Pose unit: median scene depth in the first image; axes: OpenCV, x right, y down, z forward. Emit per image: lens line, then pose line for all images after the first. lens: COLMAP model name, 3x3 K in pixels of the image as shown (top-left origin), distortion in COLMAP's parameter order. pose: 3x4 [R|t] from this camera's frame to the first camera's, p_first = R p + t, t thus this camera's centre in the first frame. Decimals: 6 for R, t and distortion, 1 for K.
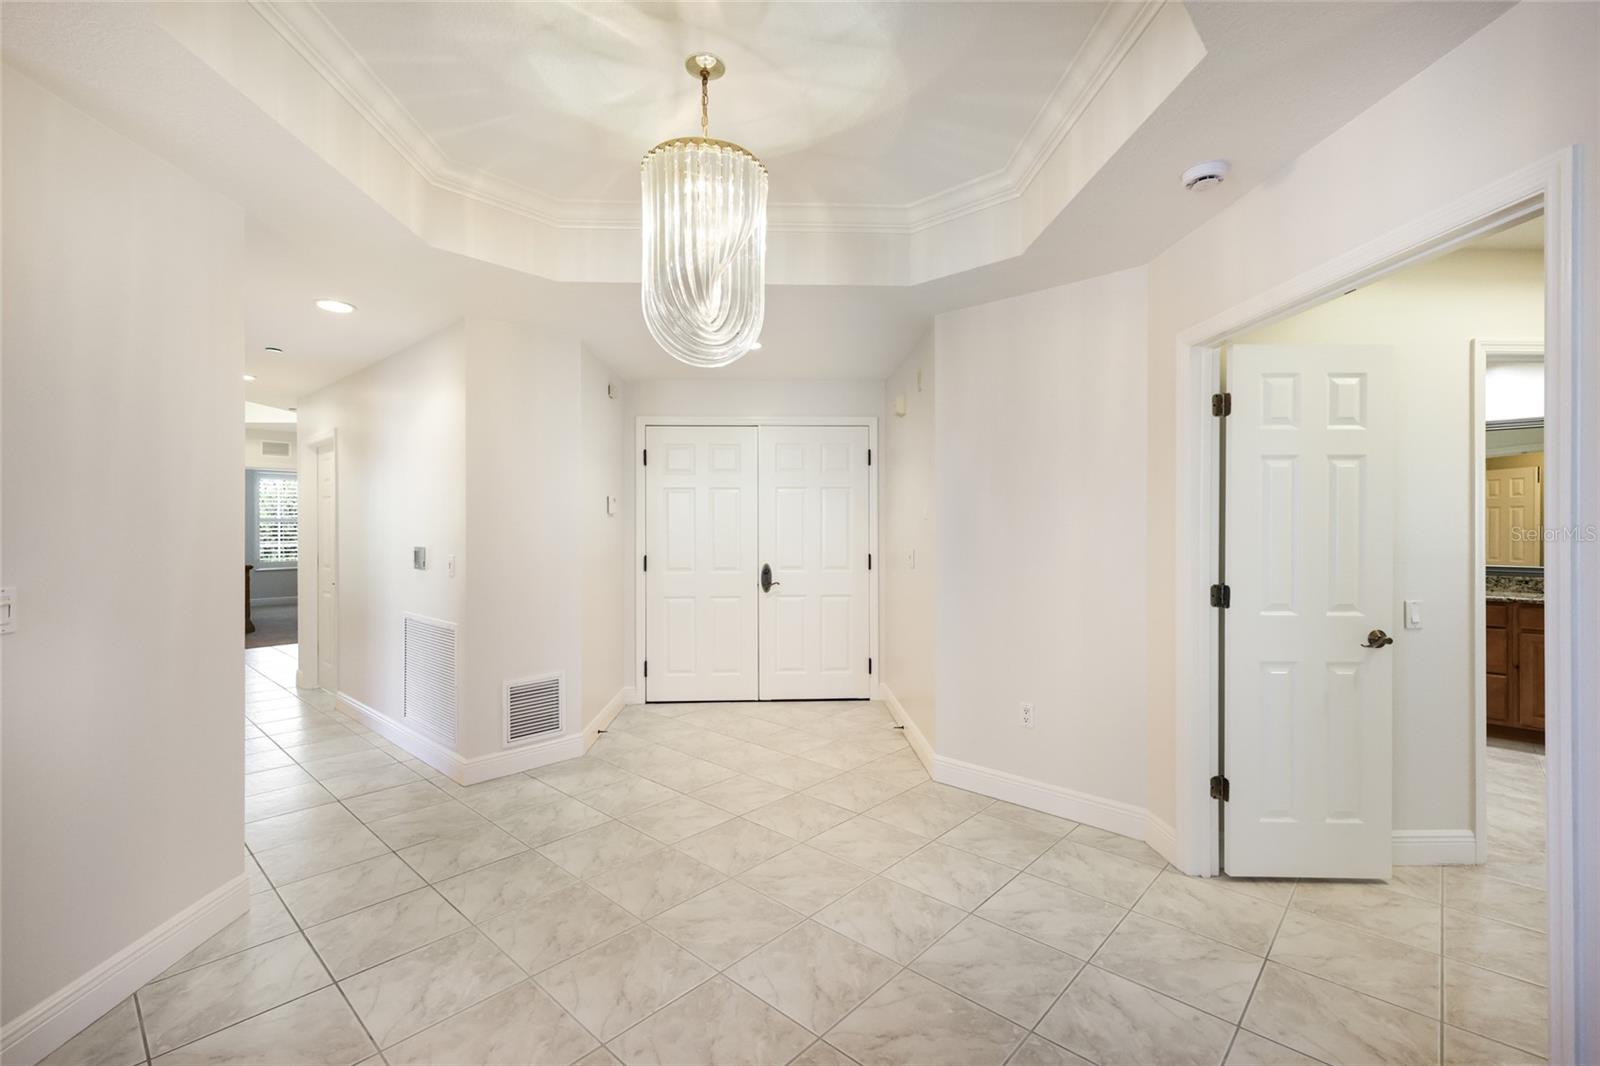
lens RADIAL K [[698.2, 0, 798.0], [0, 698.2, 530.1], [0, 0, 1]] dist [0.009408, 0.000321]
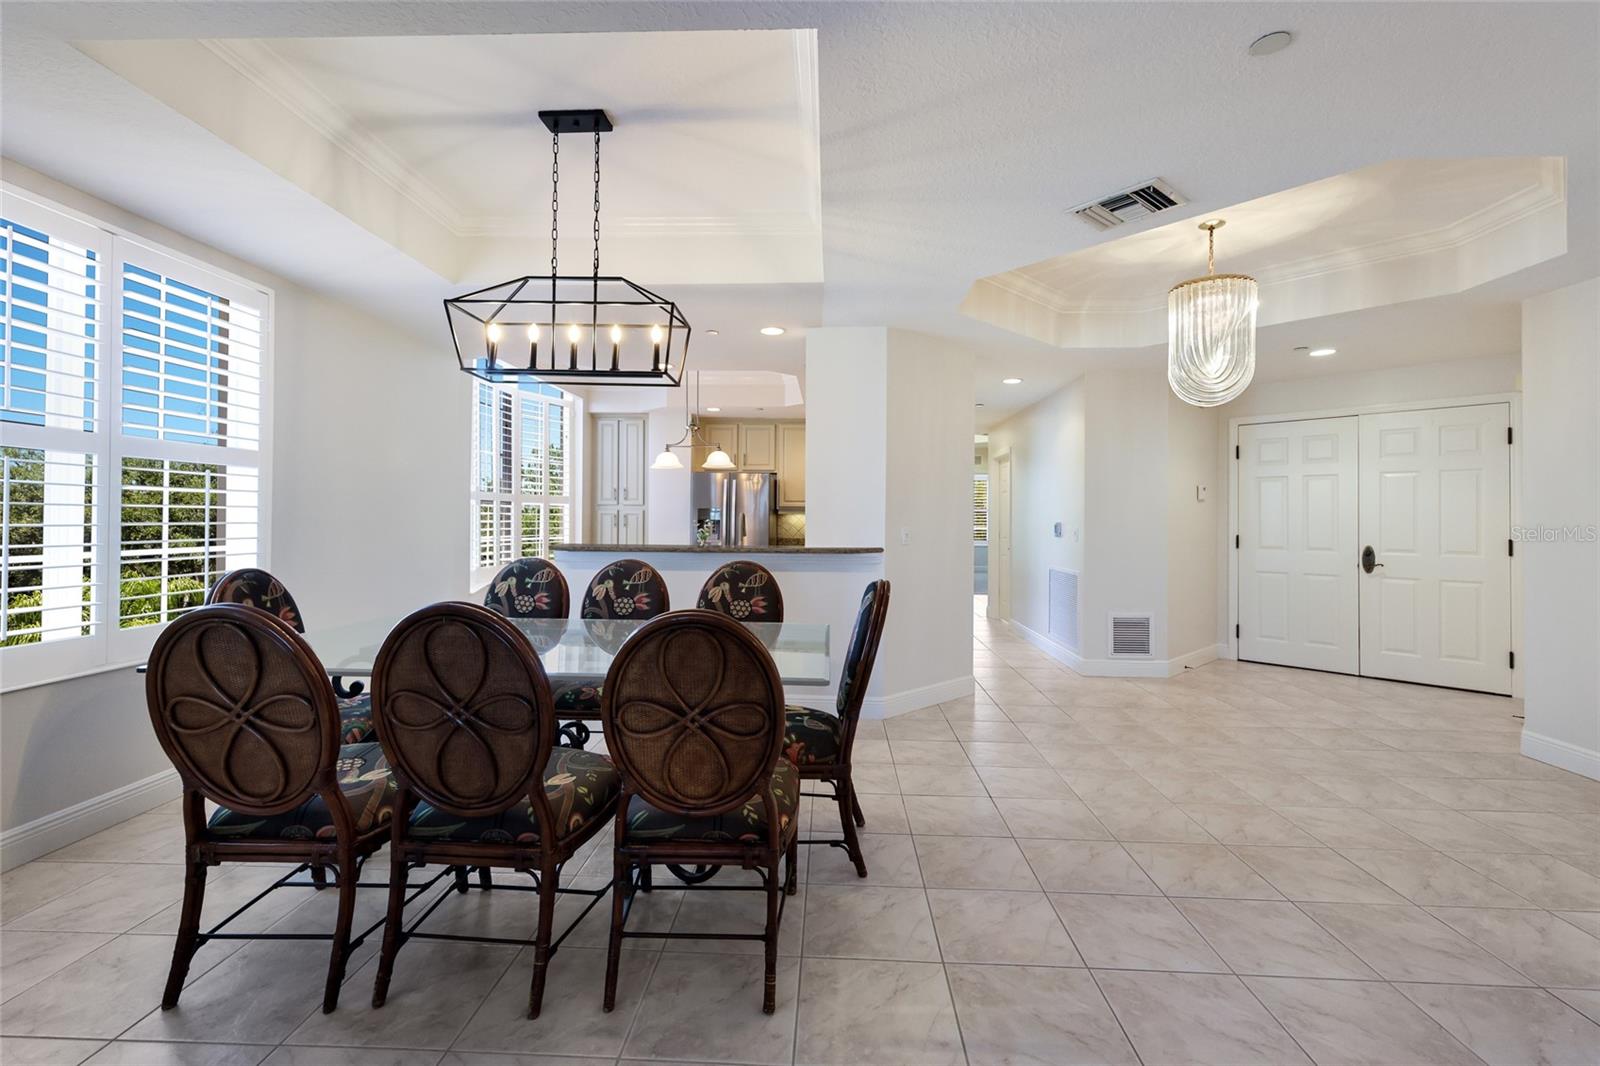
lens RADIAL K [[698.2, 0, 804.4], [0, 698.2, 510.3], [0, 0, 1]] dist [0.009408, 0.000321]
pose [[0.648604, -0.002713, -0.761121, 0.216482], [-0.011036, 0.999855, -0.012968, 0.018702], [0.761046, 0.016811, 0.648481, -0.340490]]
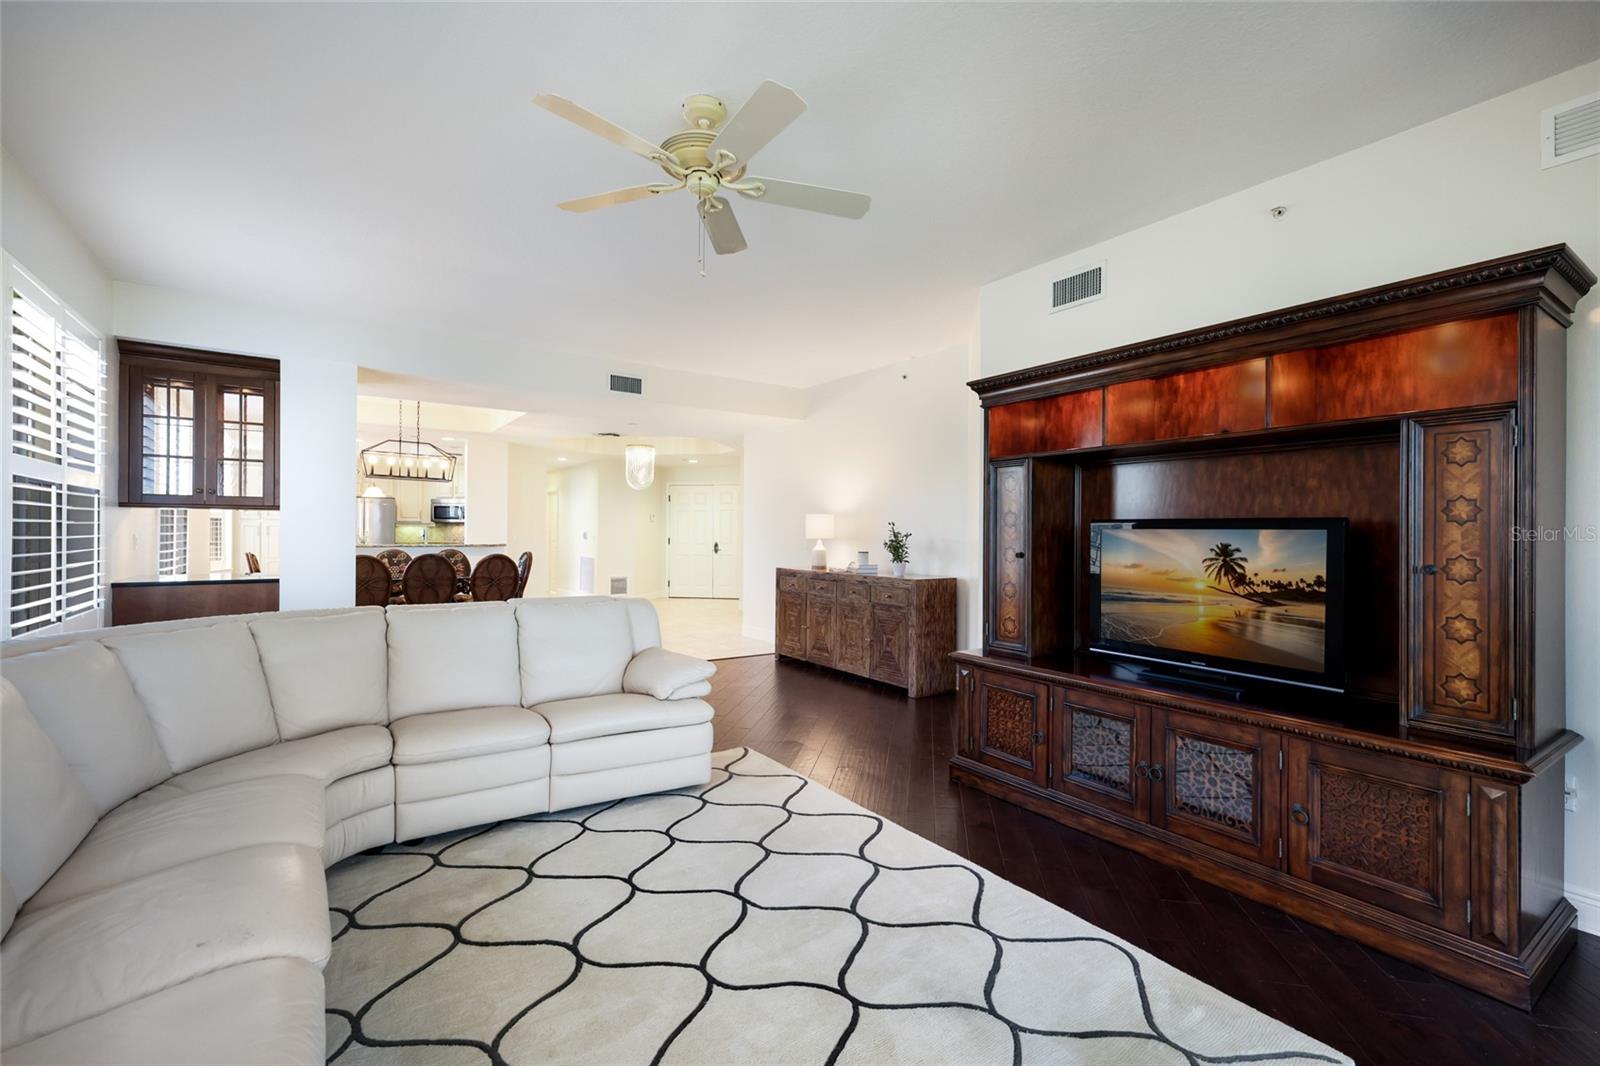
lens RADIAL K [[698.2, 0, 811.4], [0, 698.2, 535.7], [0, 0, 1]] dist [0.009408, 0.000321]
pose [[0.979548, 0.009924, -0.200967, 0.804545], [-0.009578, 0.999950, 0.002696, 0.017441], [0.200984, -0.000716, 0.979594, -1.380571]]
